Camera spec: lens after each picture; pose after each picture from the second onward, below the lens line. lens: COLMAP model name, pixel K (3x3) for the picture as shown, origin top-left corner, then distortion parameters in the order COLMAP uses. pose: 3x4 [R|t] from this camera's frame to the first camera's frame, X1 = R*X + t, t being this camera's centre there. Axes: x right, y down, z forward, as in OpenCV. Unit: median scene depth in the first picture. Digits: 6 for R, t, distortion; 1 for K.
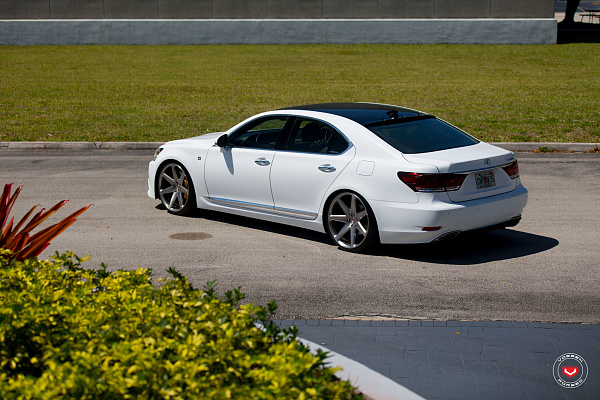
lens RADIAL K [[1267.6, 0, 300.0], [0, 1267.6, 200.0], [0, 0, 1]] dist [0.017606, 0.363301]
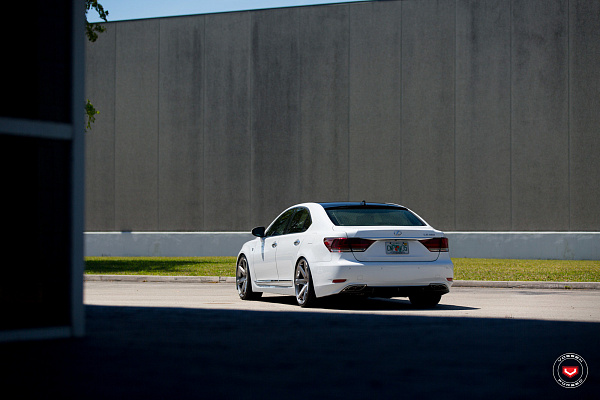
lens RADIAL K [[1735.6, 0, 300.0], [0, 1735.6, 200.0], [0, 0, 1]] dist [-0.022129, -0.121677]
pose [[0.893950, -0.005238, -0.448136, 0.759639], [-0.083479, 0.980486, -0.177986, 0.228731], [0.440324, 0.196521, 0.876068, -0.484430]]
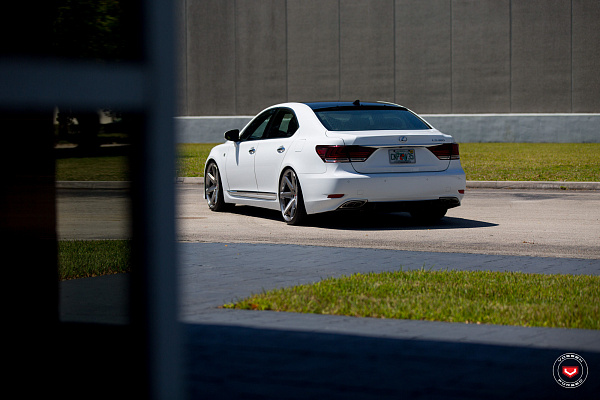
lens RADIAL K [[1627.9, 0, 300.0], [0, 1627.9, 200.0], [0, 0, 1]] dist [0.000495, -0.407404]
pose [[0.915795, 0.016232, -0.401319, 0.570331], [-0.064427, 0.992181, -0.106891, 0.158548], [0.396446, 0.123746, 0.909680, -0.239980]]
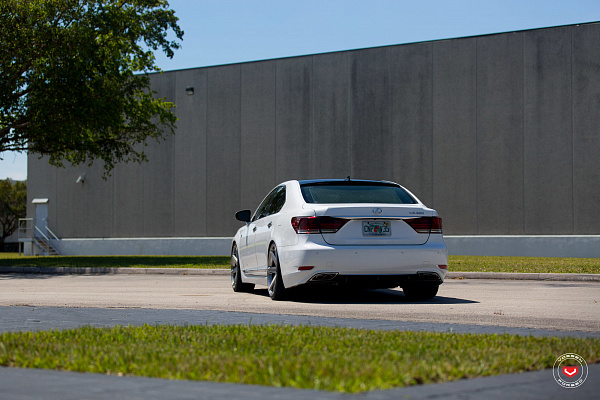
lens RADIAL K [[1267.6, 0, 300.0], [0, 1267.6, 200.0], [0, 0, 1]] dist [0.017606, 0.363301]
pose [[0.841641, -0.017806, -0.539744, 0.601603], [-0.097998, 0.977827, -0.185070, 0.145834], [0.531071, 0.208657, 0.821234, 0.117811]]
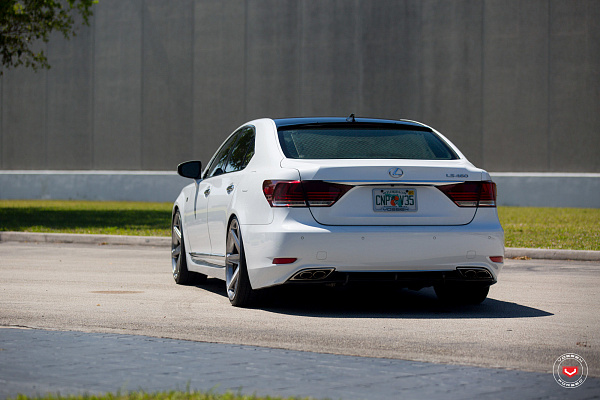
lens RADIAL K [[1891.7, 0, 300.0], [0, 1891.7, 200.0], [0, 0, 1]] dist [-0.076426, 0.292761]
pose [[0.846237, 0.015092, -0.532592, 0.584524], [-0.103950, 0.985066, -0.137254, 0.115495], [0.522567, 0.171513, 0.835169, 0.146123]]
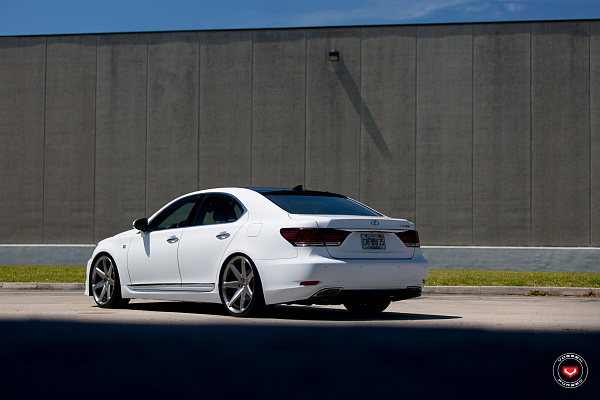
lens RADIAL K [[1299.2, 0, 300.0], [0, 1299.2, 200.0], [0, 0, 1]] dist [0.063949, 0.103879]
pose [[0.991704, 0.002456, -0.128522, 0.204262], [-0.030832, 0.975176, -0.219276, 0.163064], [0.124793, 0.221419, 0.967161, 0.013776]]
